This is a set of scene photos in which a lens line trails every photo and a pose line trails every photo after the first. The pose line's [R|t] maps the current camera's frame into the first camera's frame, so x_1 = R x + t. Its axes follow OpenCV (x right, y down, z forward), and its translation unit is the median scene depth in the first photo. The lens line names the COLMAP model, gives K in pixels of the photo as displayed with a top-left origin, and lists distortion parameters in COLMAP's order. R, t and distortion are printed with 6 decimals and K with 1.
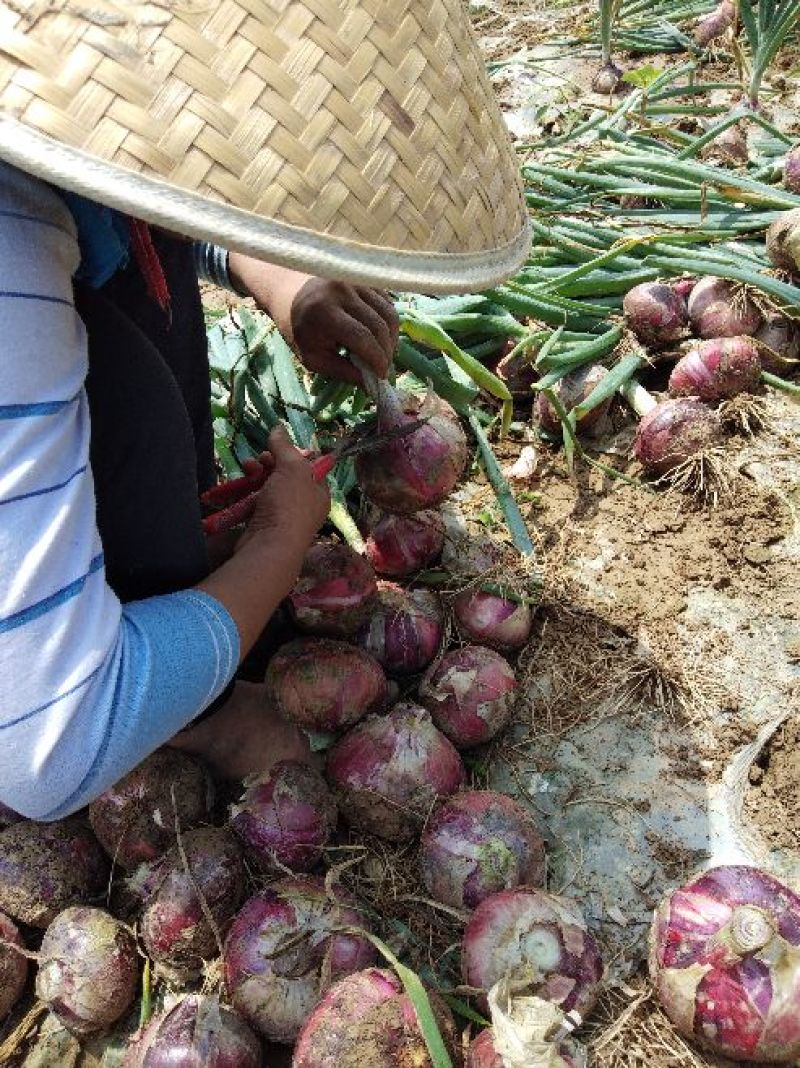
lens RADIAL K [[814.8, 0, 400.1], [0, 814.8, 530.7], [0, 0, 1]] dist [0.025172, -0.070593]
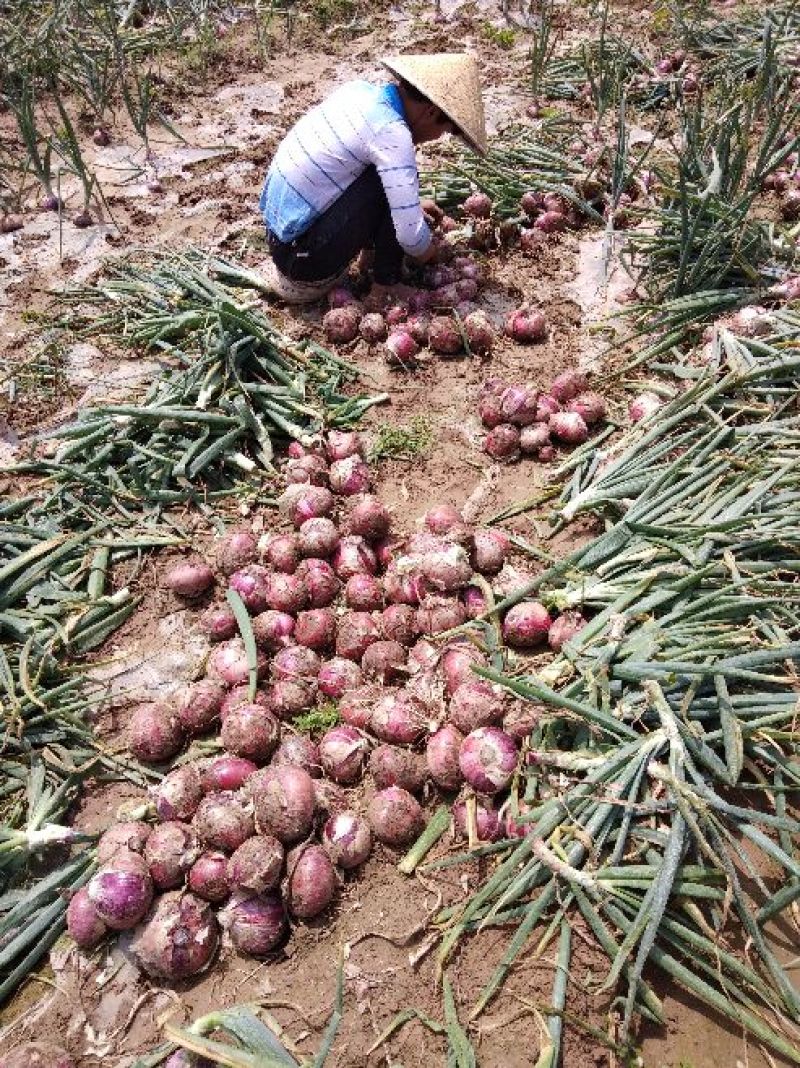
lens RADIAL K [[814.8, 0, 399.6], [0, 814.8, 536.6], [0, 0, 1]] dist [0.025172, -0.070593]
pose [[0.991060, 0.088309, 0.100010, -0.285265], [-0.090812, 0.995652, 0.020757, 0.759464], [-0.097742, -0.029653, 0.994770, -1.585899]]
